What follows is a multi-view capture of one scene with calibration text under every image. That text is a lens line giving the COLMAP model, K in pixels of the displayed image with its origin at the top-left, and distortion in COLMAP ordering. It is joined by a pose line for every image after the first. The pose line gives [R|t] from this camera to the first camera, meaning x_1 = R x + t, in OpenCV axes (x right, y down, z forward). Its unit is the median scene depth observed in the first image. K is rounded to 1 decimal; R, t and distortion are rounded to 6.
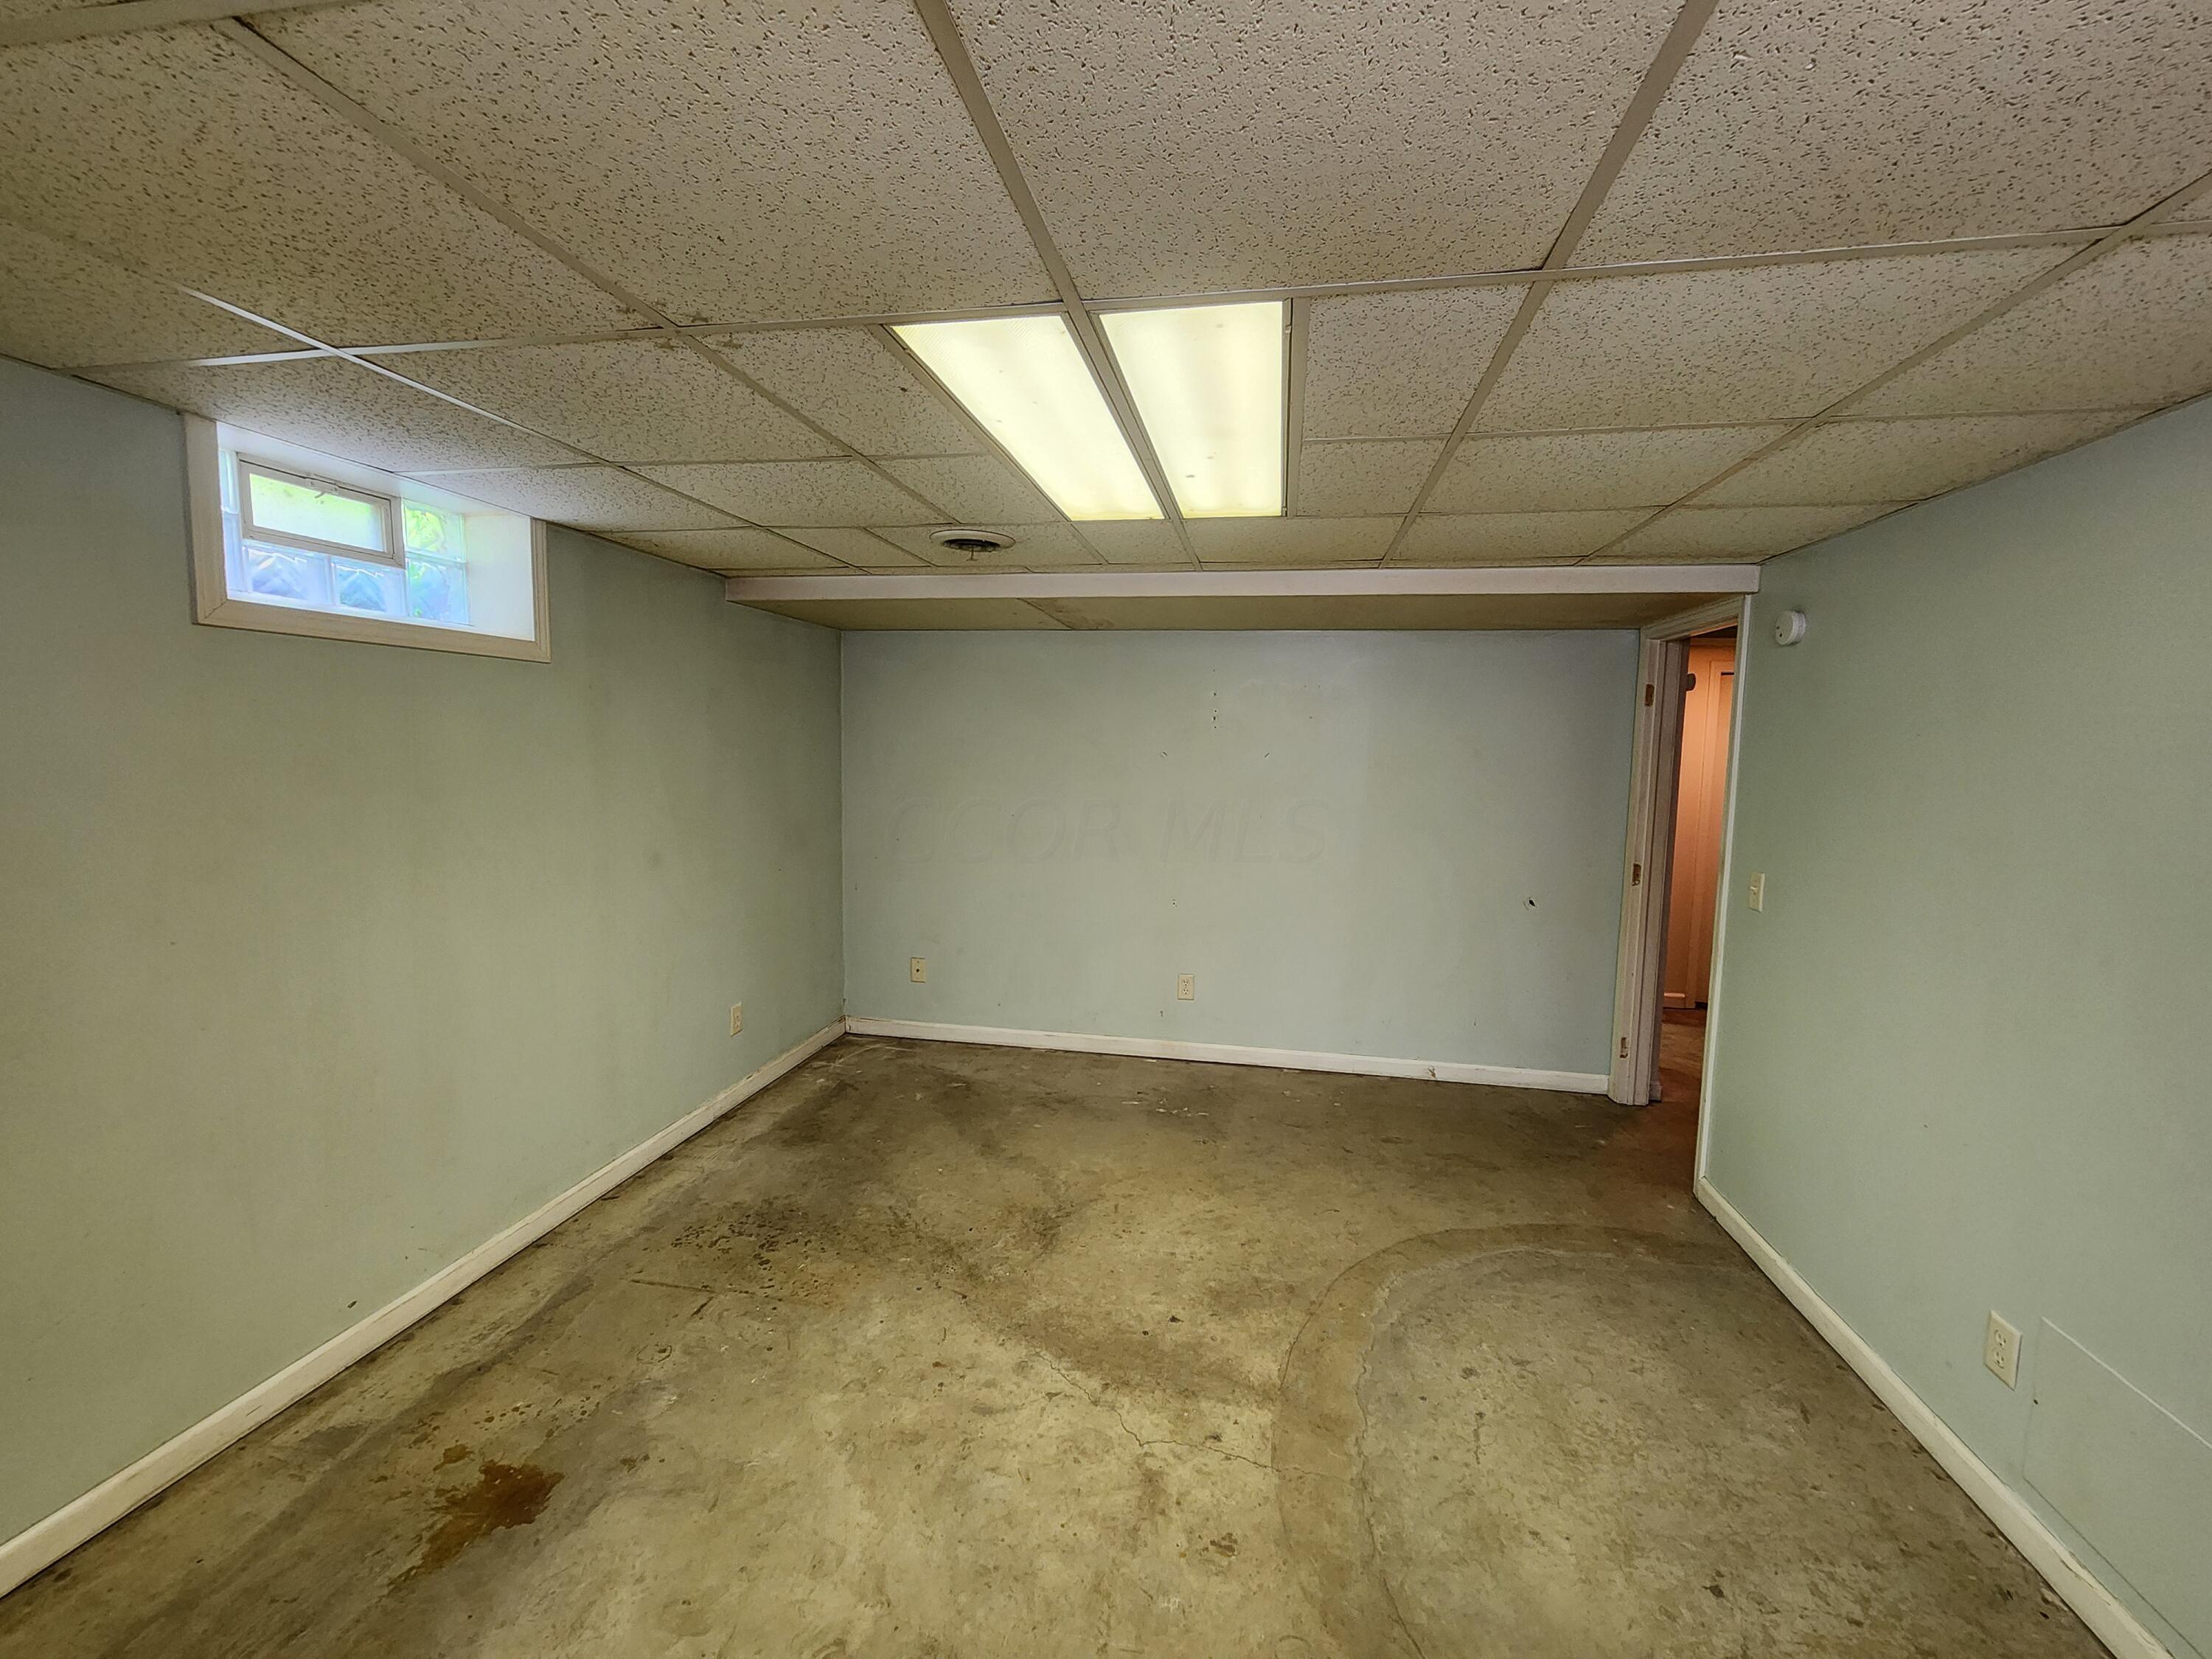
lens RADIAL K [[908.6, 0, 1105.0], [0, 908.6, 825.7], [0, 0, 1]] dist [0.000515, 0.000146]
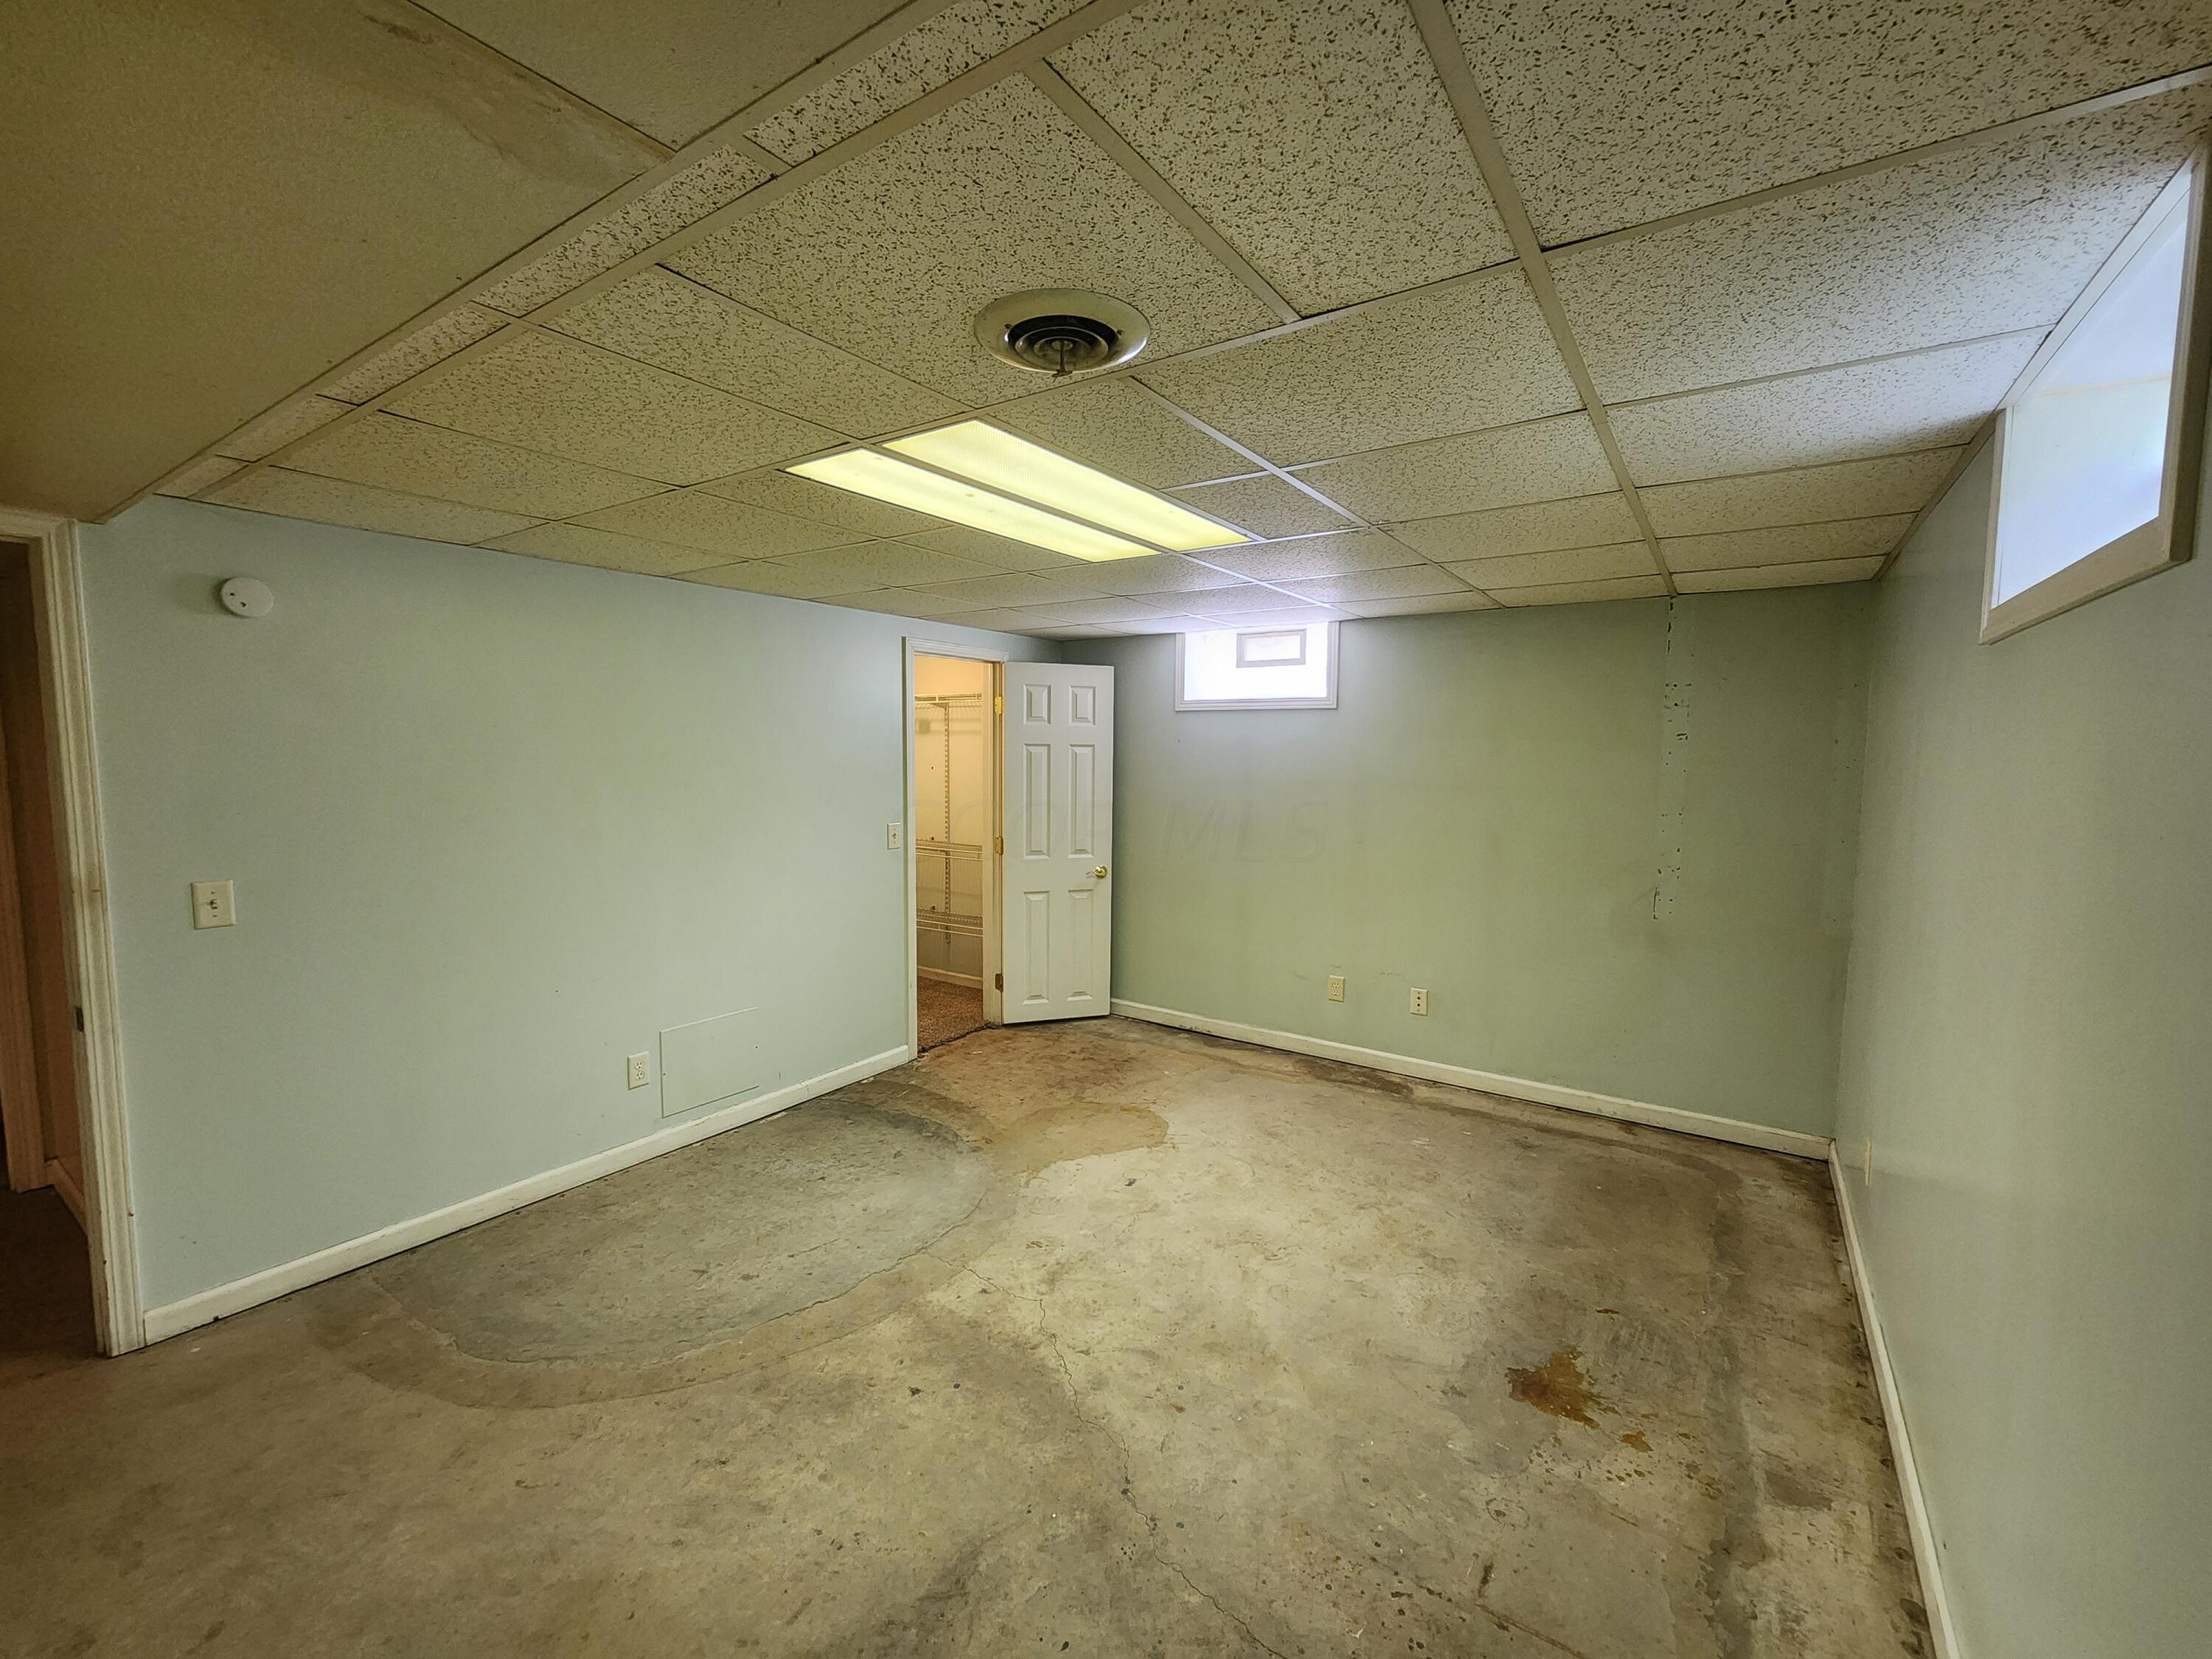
lens RADIAL K [[908.6, 0, 1105.0], [0, 908.6, 825.7], [0, 0, 1]] dist [0.000515, 0.000146]
pose [[-0.913623, -0.063057, 0.401643, -0.466983], [0.010853, 0.983765, 0.179135, -0.180297], [-0.406418, 0.168021, -0.898106, 1.826644]]
